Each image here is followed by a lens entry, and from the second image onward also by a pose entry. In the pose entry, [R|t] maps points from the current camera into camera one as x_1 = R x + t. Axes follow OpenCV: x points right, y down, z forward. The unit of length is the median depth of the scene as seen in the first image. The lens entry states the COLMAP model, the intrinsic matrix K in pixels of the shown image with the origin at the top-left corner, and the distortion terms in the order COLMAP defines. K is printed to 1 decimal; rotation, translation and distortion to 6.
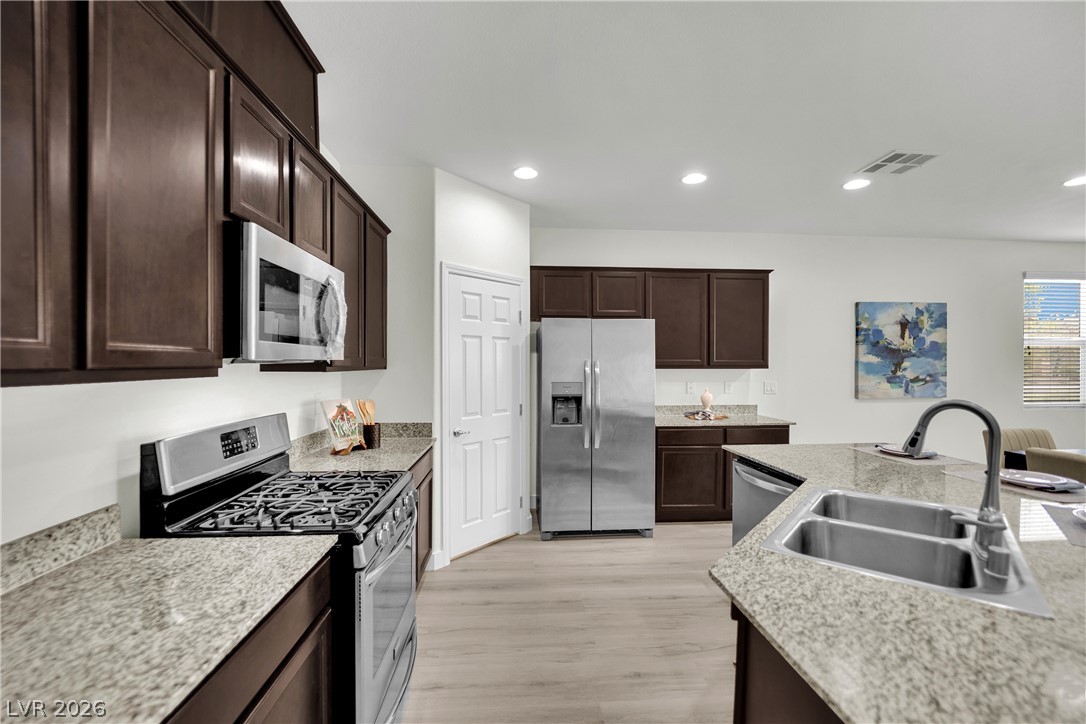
lens RADIAL K [[444.2, 0, 535.8], [0, 444.2, 364.7], [0, 0, 1]] dist [-0.015693, 0.000328]
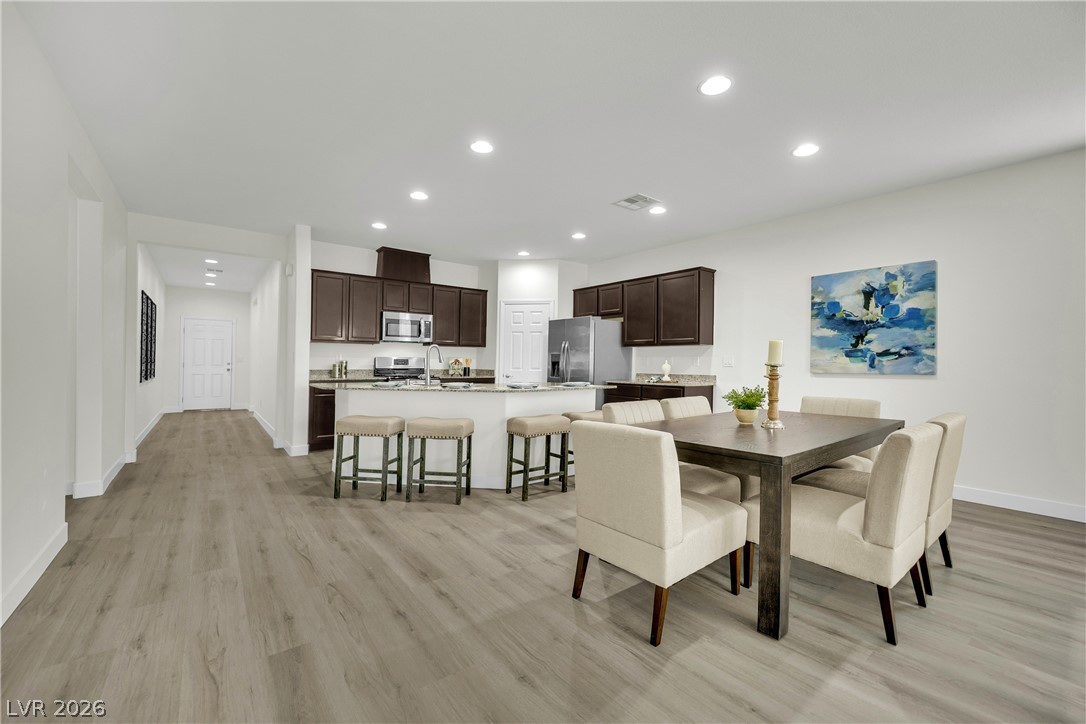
lens RADIAL K [[444.2, 0, 542.5], [0, 444.2, 359.4], [0, 0, 1]] dist [-0.015693, 0.000328]
pose [[0.564127, -0.002823, -0.825683, 1.214105], [-0.013290, 0.999834, -0.012499, 0.066953], [0.825581, 0.018024, 0.563995, -0.074192]]
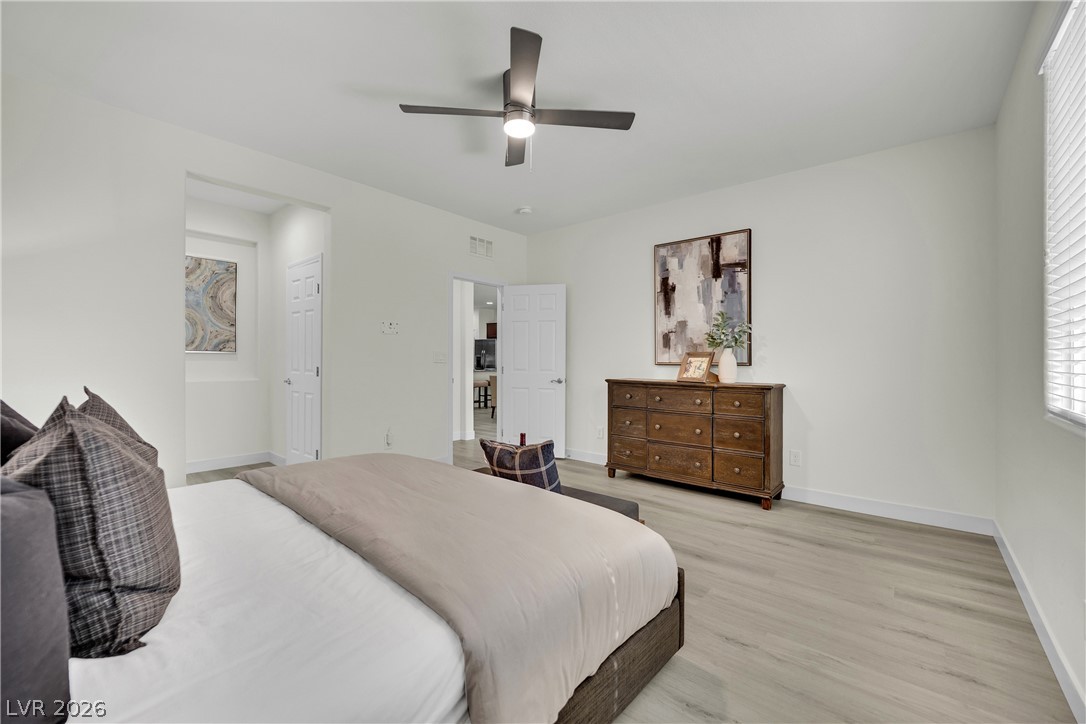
lens RADIAL K [[444.2, 0, 544.1], [0, 444.2, 358.9], [0, 0, 1]] dist [-0.015693, 0.000328]
pose [[0.729222, -0.001751, -0.684275, 2.333048], [-0.003597, 0.999973, -0.006392, 0.065859], [0.684268, 0.007122, 0.729196, -1.035513]]
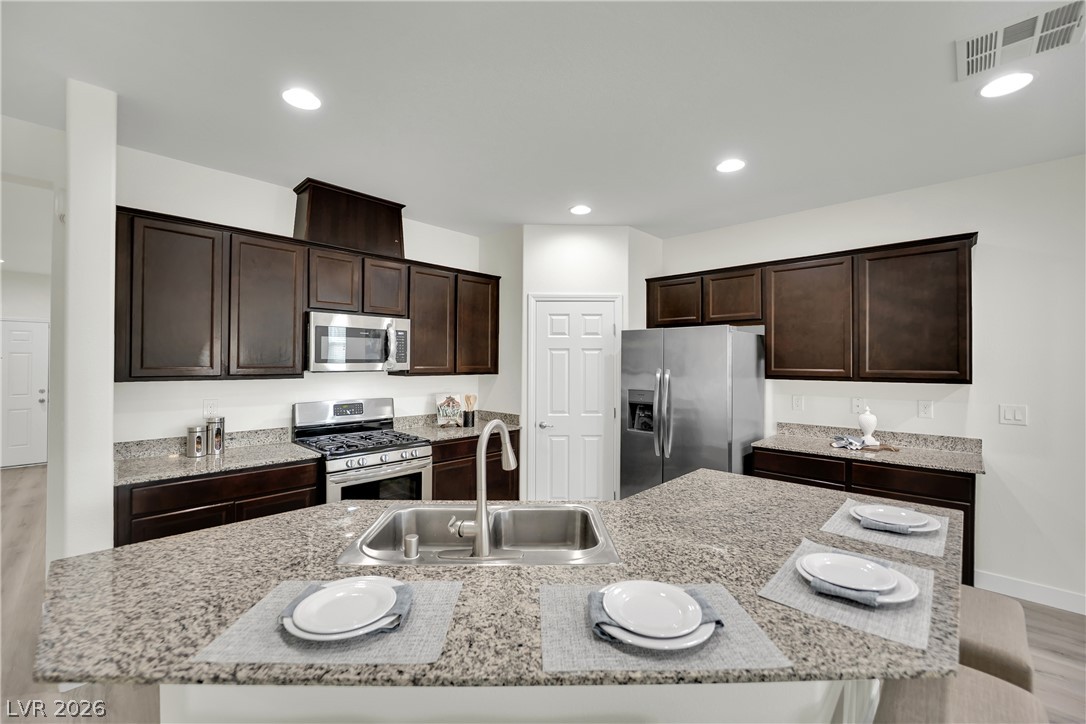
lens RADIAL K [[444.2, 0, 554.2], [0, 444.2, 362.9], [0, 0, 1]] dist [-0.015693, 0.000328]
pose [[0.690339, -0.000246, -0.723486, 0.535038], [-0.006658, 0.999955, -0.006692, -0.012485], [0.723455, 0.009437, 0.690307, 0.098058]]
